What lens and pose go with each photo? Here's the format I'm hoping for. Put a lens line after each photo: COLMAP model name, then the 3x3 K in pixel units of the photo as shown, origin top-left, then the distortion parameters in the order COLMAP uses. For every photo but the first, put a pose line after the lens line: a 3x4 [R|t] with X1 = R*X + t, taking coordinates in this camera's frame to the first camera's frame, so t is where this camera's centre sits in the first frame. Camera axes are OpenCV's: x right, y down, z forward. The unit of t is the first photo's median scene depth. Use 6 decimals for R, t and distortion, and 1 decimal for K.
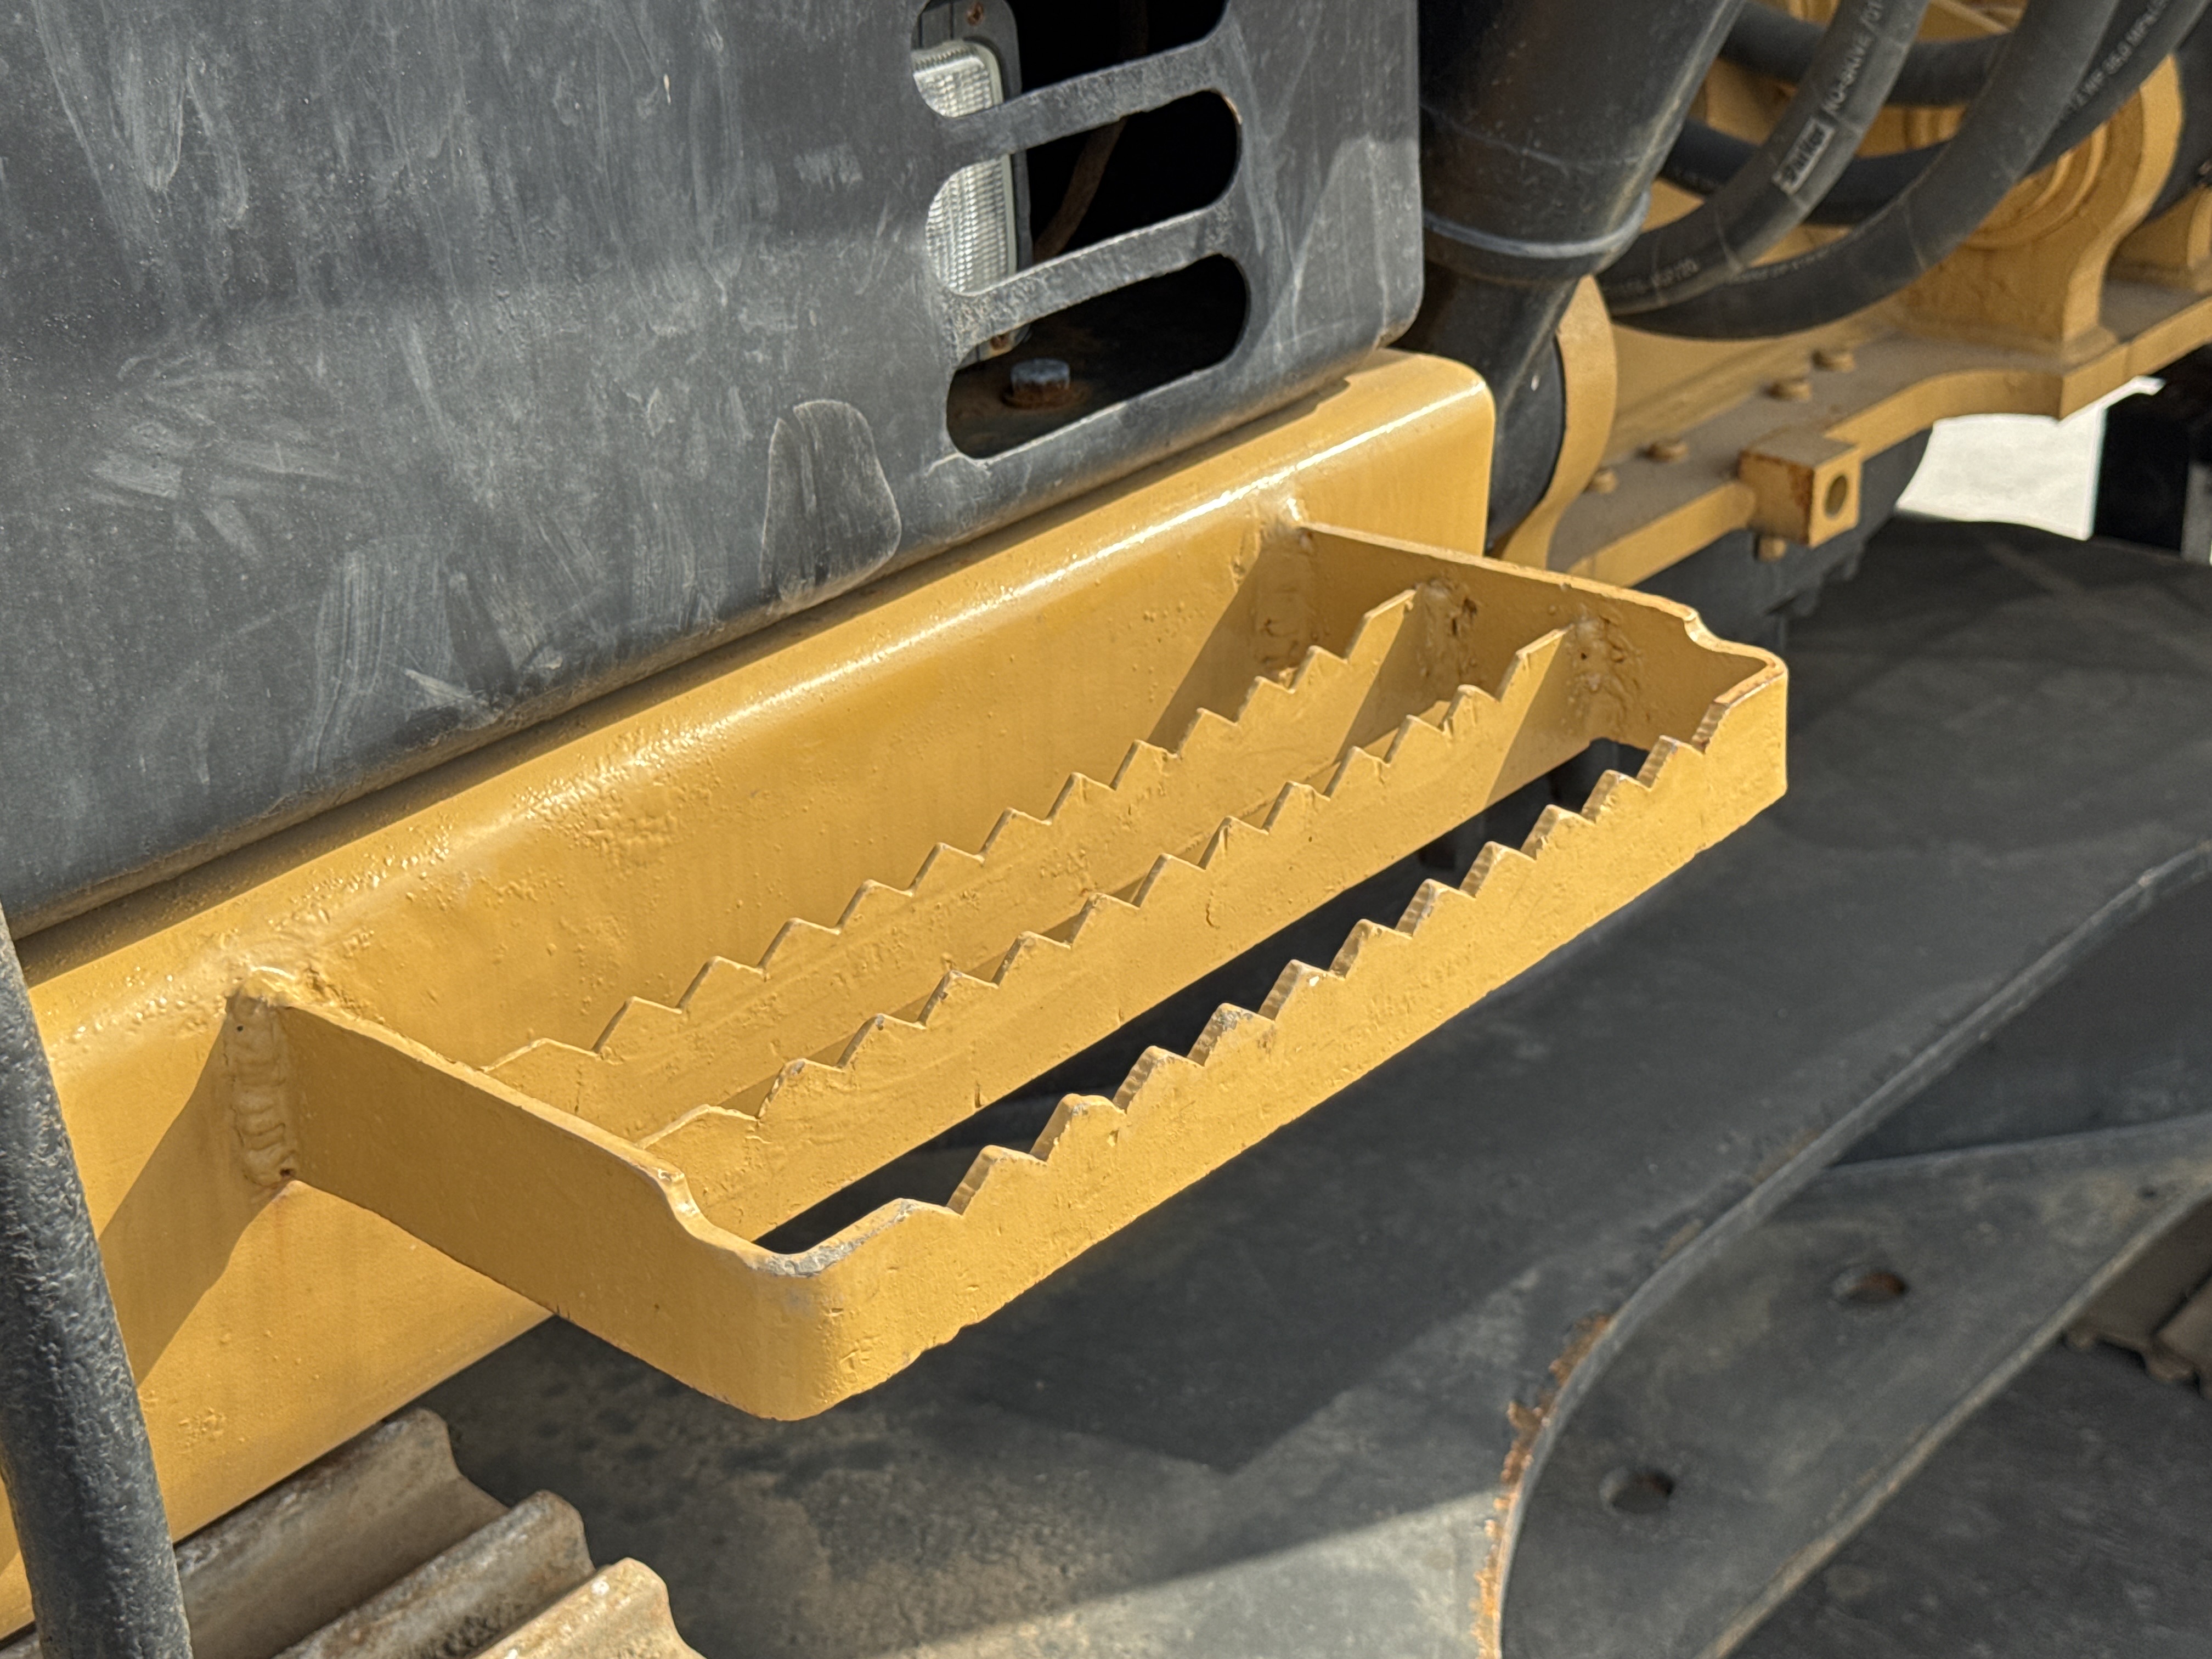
lens RADIAL K [[3243.5, 0, 1096.4], [0, 3243.5, 799.9], [0, 0, 1]] dist [0.114624, -0.030658]
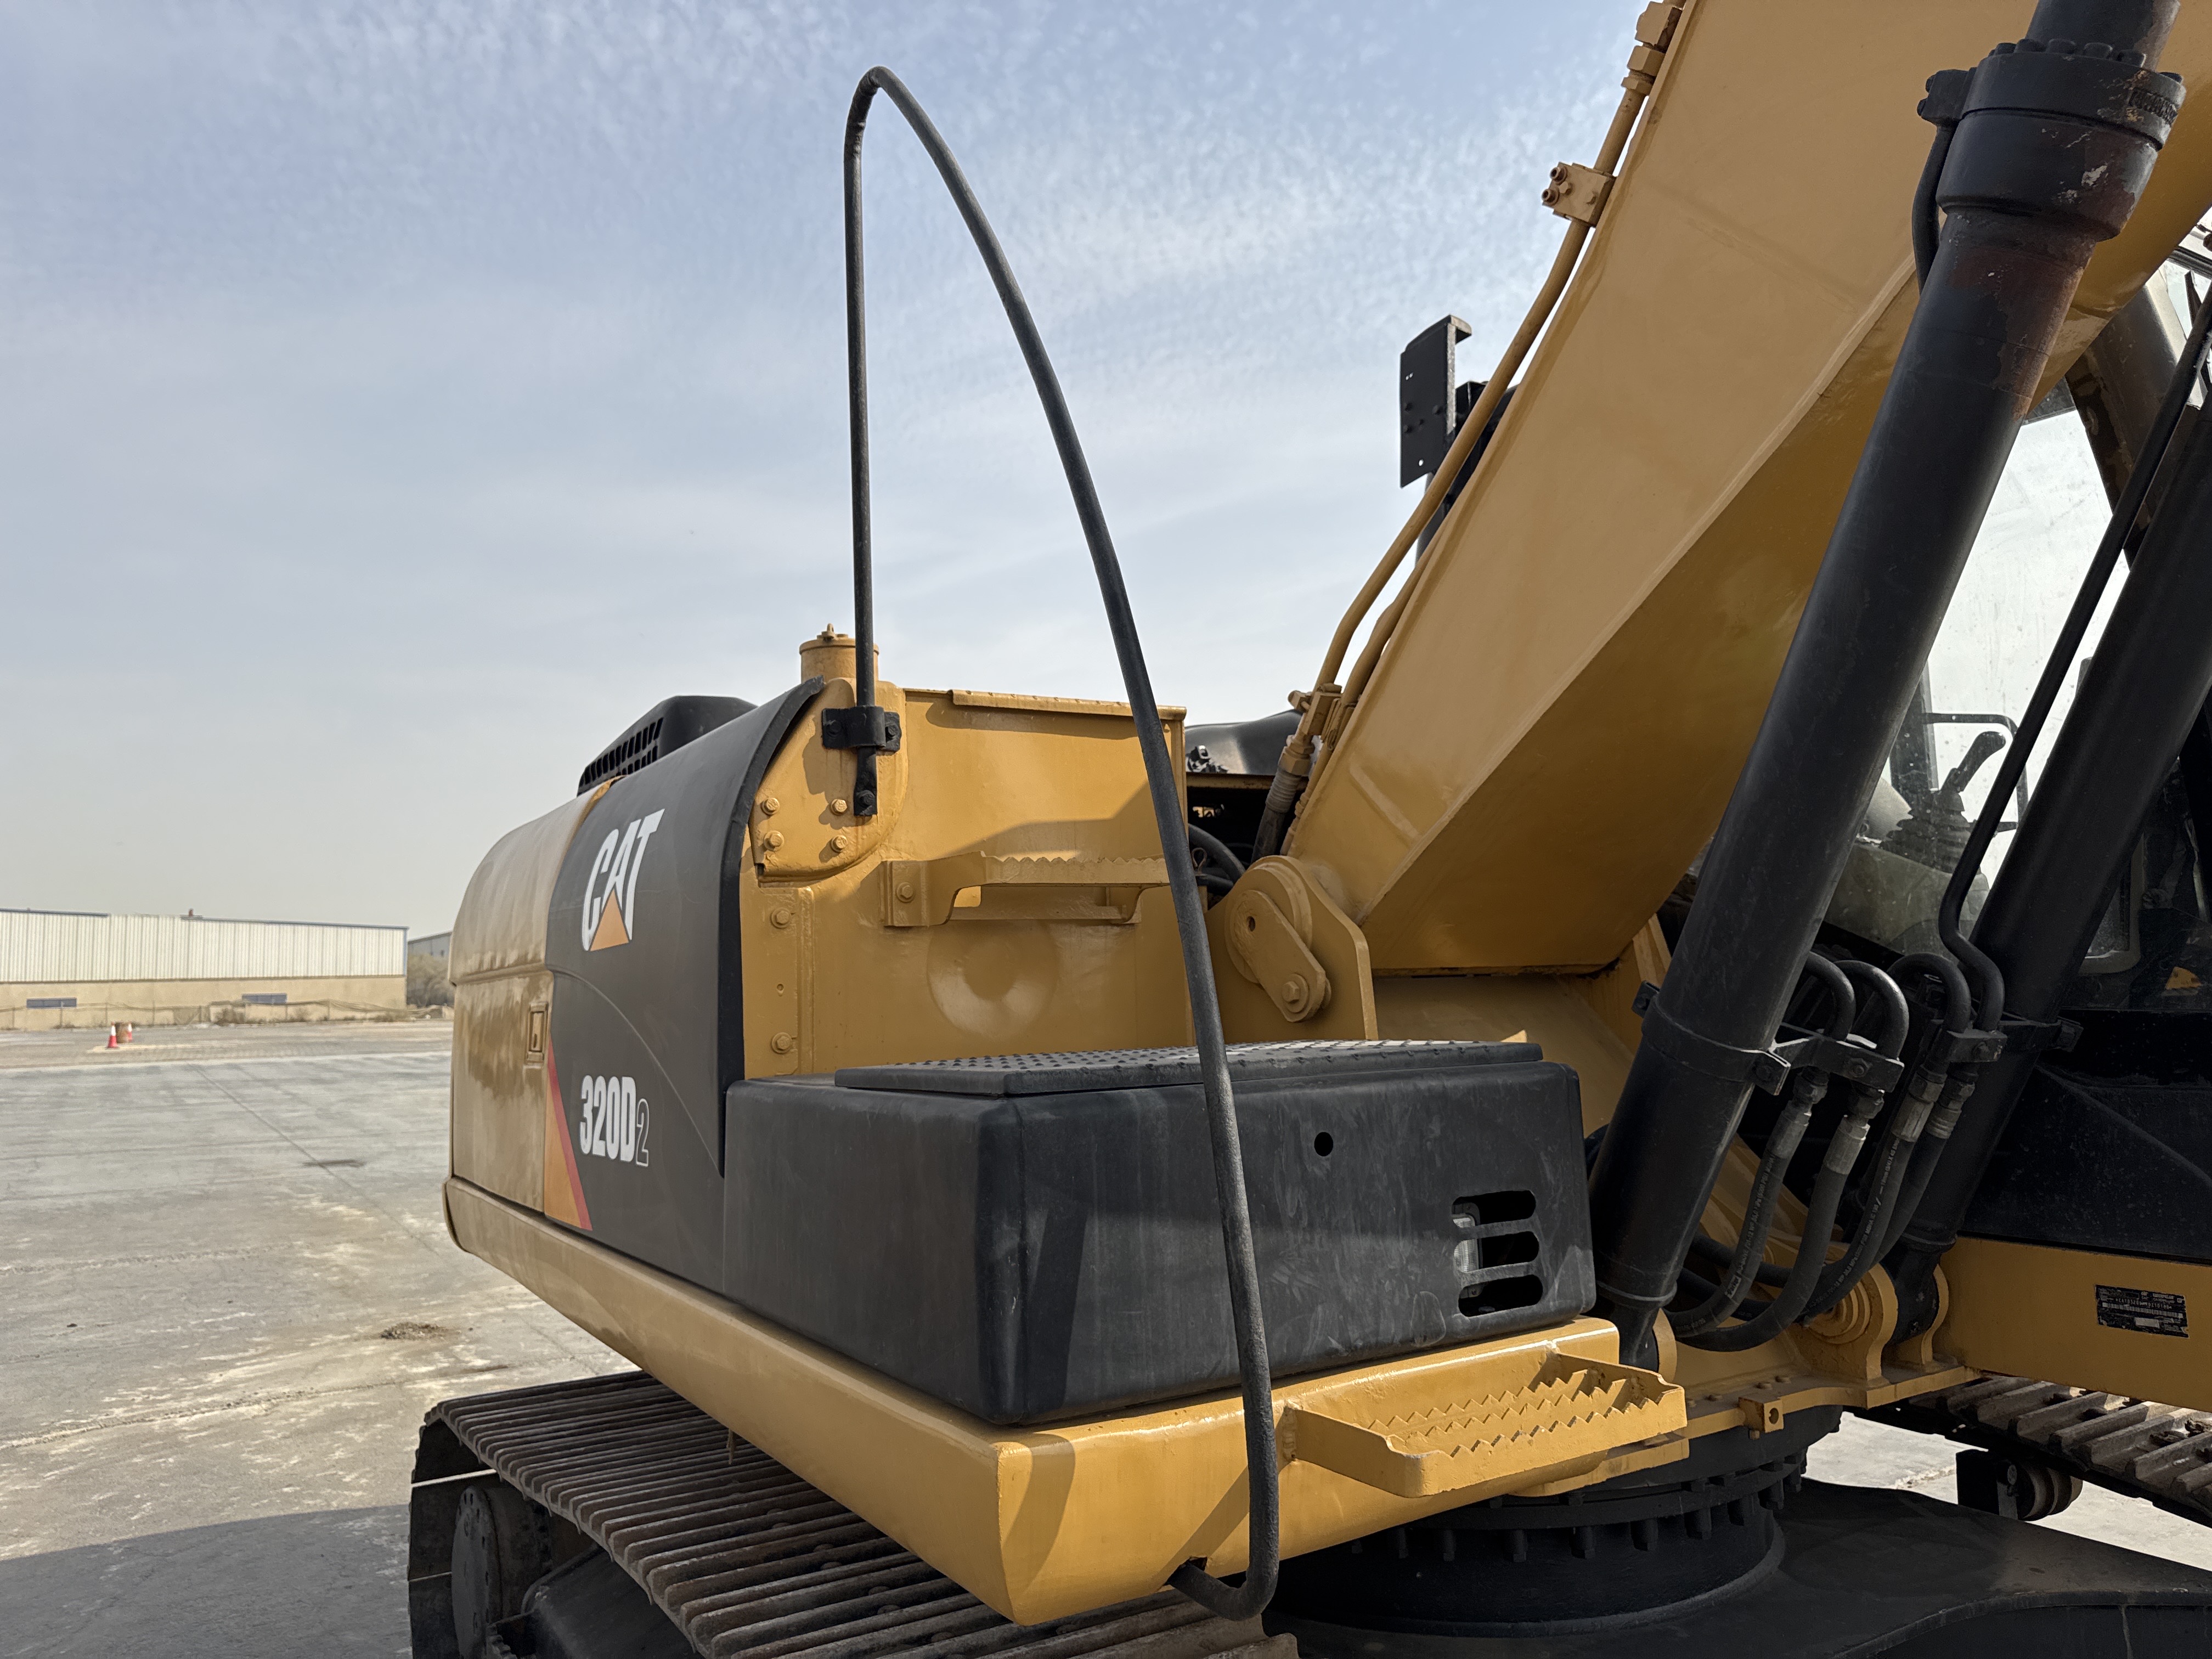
lens RADIAL K [[1538.1, 0, 1106.0], [0, 1538.1, 829.5], [0, 0, 1]] dist [0.111881, -0.138013]
pose [[0.959503, -0.001829, -0.281693, 0.076297], [-0.140251, 0.864128, -0.483334, 0.353757], [0.244303, 0.503269, 0.828877, -0.956934]]
